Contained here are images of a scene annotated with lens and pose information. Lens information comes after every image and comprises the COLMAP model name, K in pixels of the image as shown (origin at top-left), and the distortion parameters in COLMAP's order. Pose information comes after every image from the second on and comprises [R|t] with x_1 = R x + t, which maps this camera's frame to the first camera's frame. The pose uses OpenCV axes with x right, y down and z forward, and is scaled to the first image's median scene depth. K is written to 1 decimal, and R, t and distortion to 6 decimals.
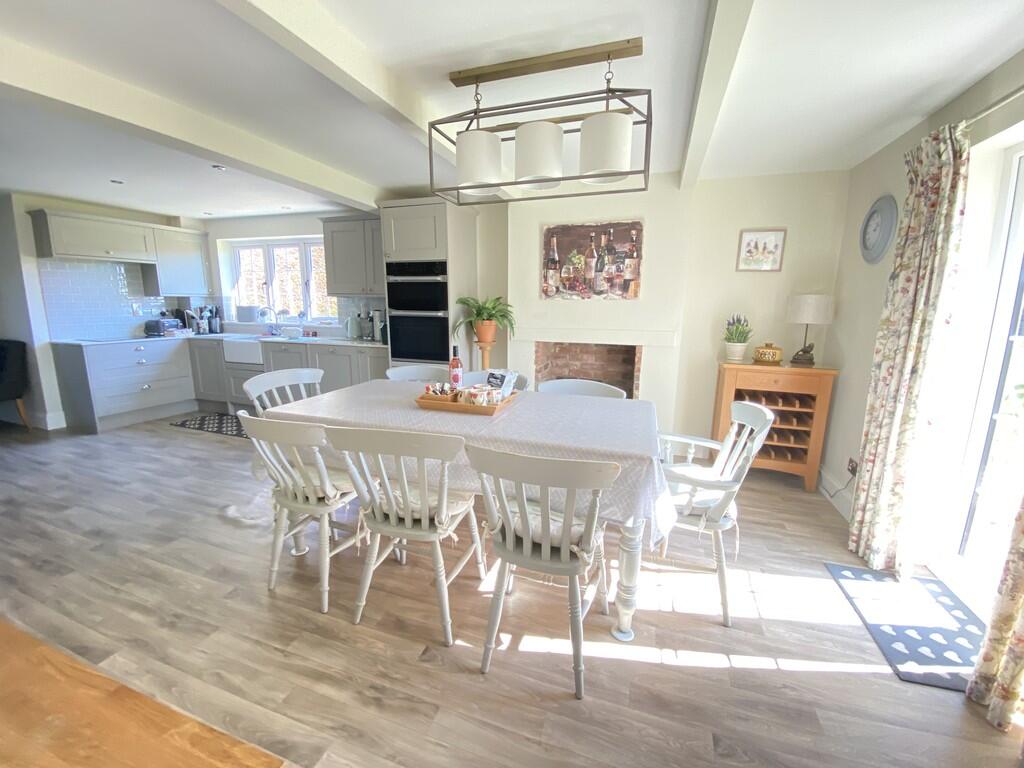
lens RADIAL K [[417.4, 0, 512.7], [0, 417.4, 385.2], [0, 0, 1]] dist [0.001336, -0.002670]
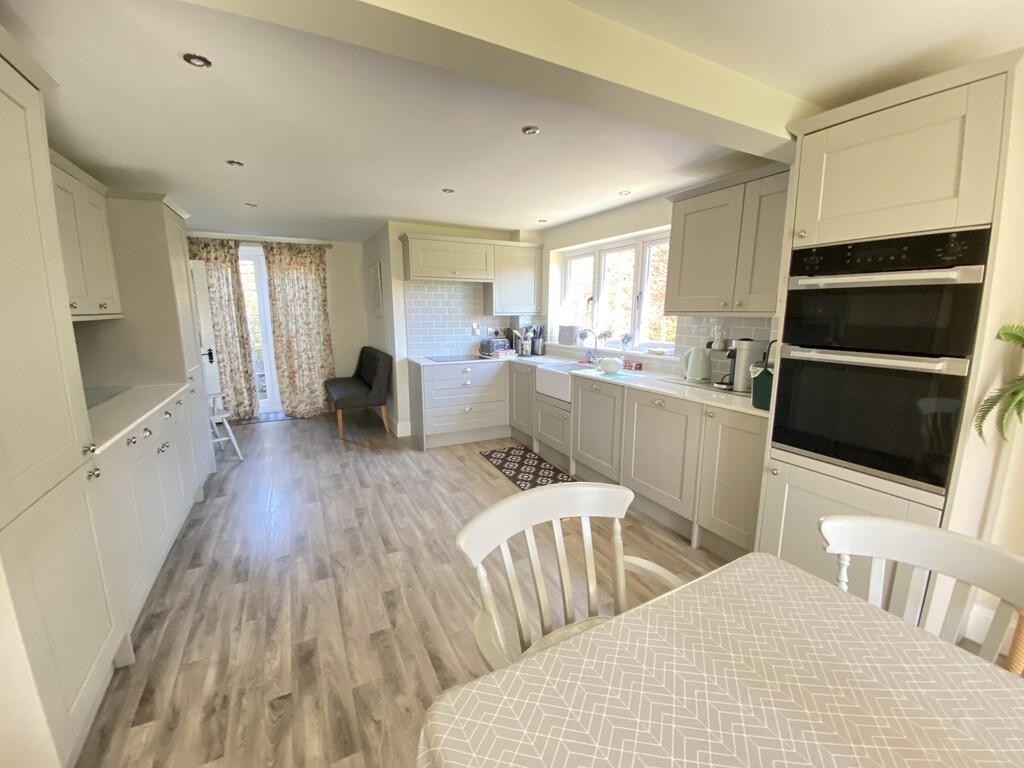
lens RADIAL K [[417.4, 0, 507.7], [0, 417.4, 388.3], [0, 0, 1]] dist [0.001336, -0.002670]
pose [[0.725379, 0.115121, -0.678655, -0.151913], [-0.127770, 0.991301, 0.031588, -0.082941], [0.676388, 0.063798, 0.733777, 0.333440]]
